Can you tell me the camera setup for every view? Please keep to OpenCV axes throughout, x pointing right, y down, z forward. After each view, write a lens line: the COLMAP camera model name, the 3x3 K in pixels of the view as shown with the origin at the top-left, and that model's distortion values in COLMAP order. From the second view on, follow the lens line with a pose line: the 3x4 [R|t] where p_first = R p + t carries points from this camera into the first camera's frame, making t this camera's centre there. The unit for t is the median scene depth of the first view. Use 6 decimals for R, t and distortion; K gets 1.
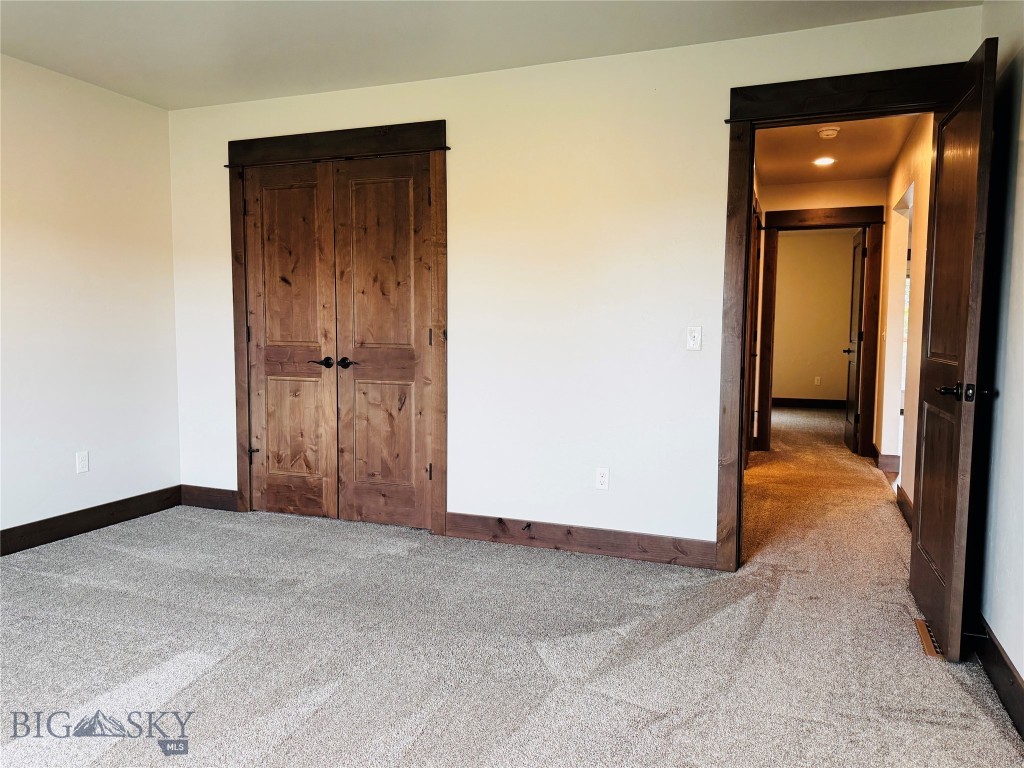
lens RADIAL K [[721.1, 0, 512.4], [0, 721.1, 388.8], [0, 0, 1]] dist [0.082785, -0.122137]
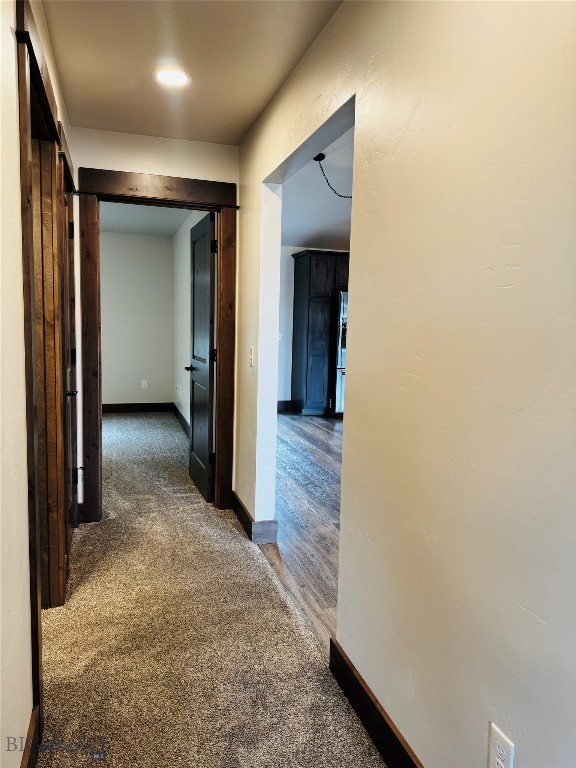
lens RADIAL K [[540.8, 0, 288.0], [0, 540.8, 384.0], [0, 0, 1]] dist [0.082785, -0.122137]
pose [[0.779835, -0.048261, 0.624122, 0.175831], [0.032622, 0.998802, 0.036473, -0.058807], [-0.625134, -0.008083, 0.780476, 0.492389]]
